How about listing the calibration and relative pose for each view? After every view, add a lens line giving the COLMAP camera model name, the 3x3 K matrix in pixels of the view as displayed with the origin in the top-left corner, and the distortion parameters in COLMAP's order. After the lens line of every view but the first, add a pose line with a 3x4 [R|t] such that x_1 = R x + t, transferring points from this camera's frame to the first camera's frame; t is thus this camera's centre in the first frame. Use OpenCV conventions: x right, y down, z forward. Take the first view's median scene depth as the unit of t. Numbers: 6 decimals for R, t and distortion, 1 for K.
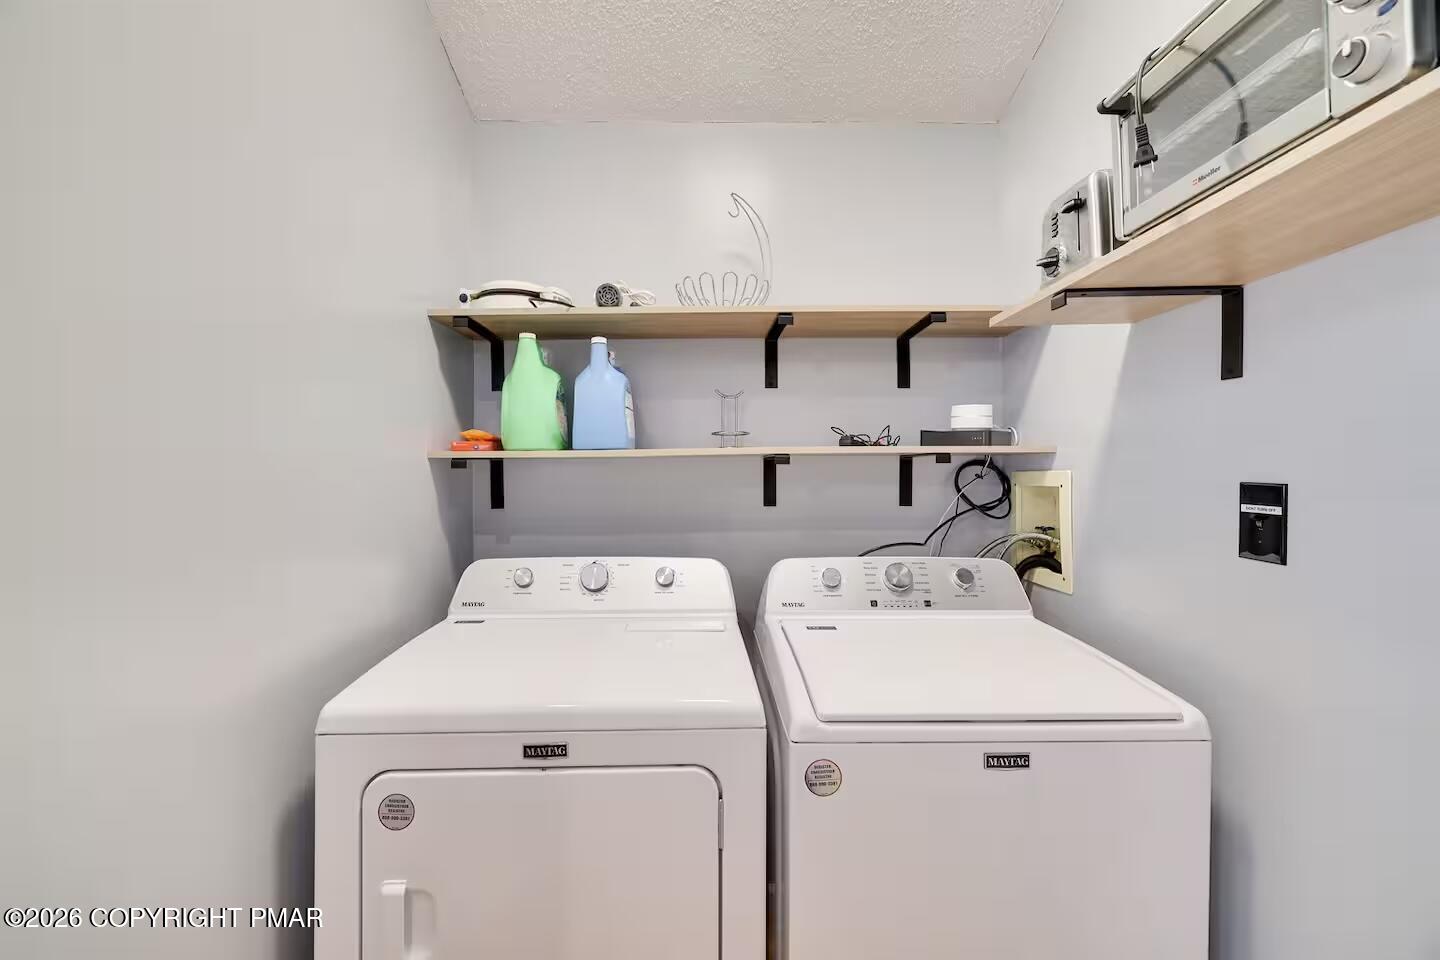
lens RADIAL K [[619.0, 0, 708.8], [0, 619.0, 479.0], [0, 0, 1]] dist [-0.002658, -0.000205]
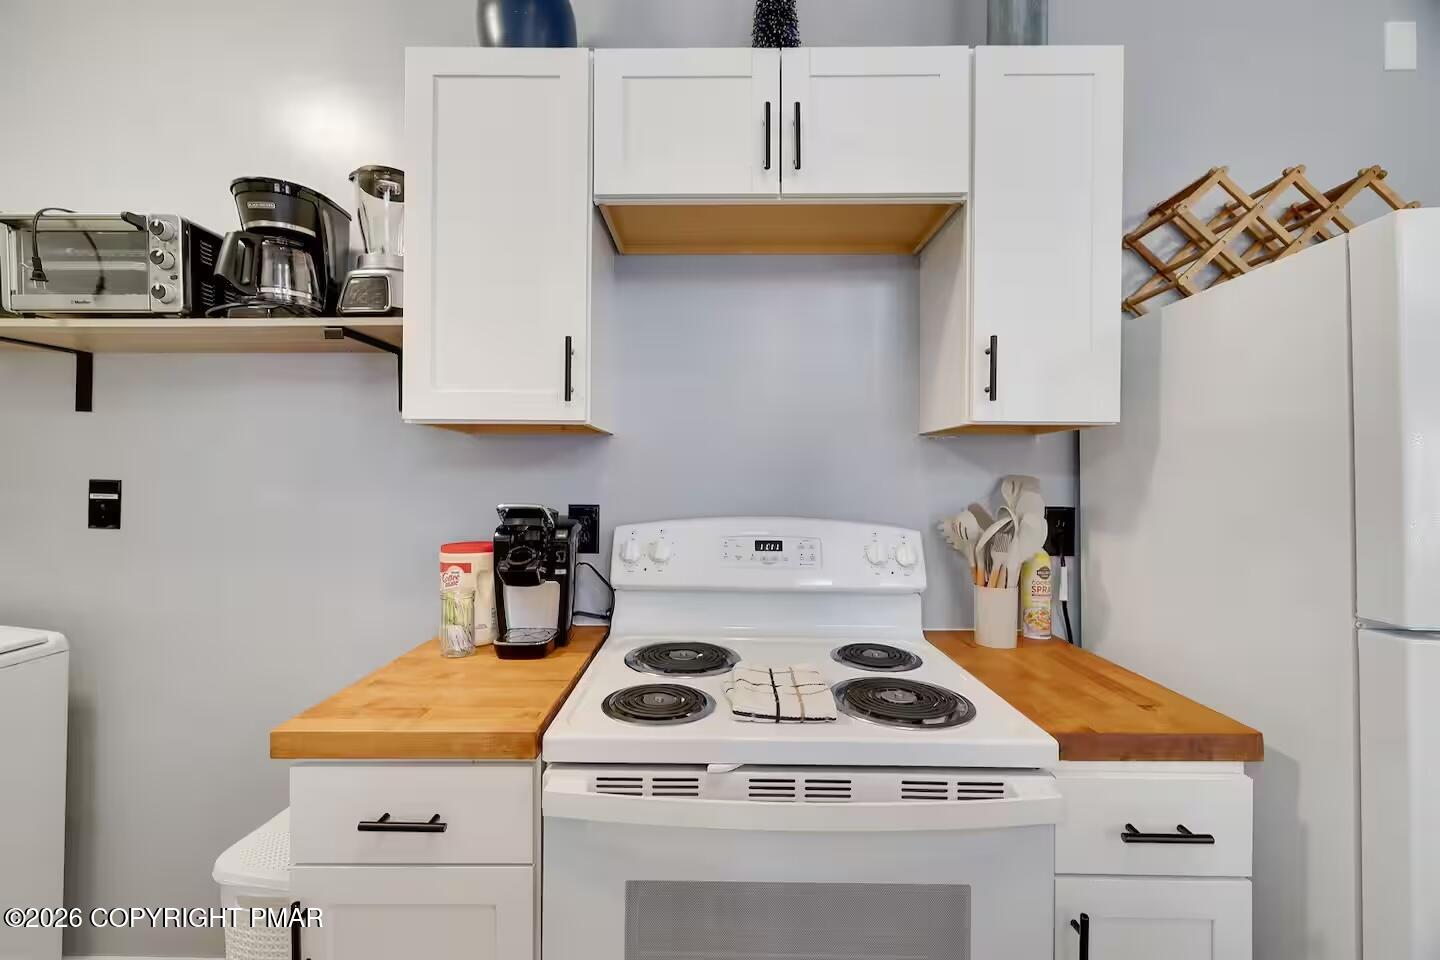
lens RADIAL K [[603.7, 0, 715.3], [0, 603.7, 475.2], [0, 0, 1]] dist [-0.005106, 0.000089]
pose [[0.015453, 0.004277, 0.999871, -0.642597], [-0.000439, 0.999991, -0.004270, 0.000266], [-0.999880, -0.000373, 0.015455, -0.612886]]
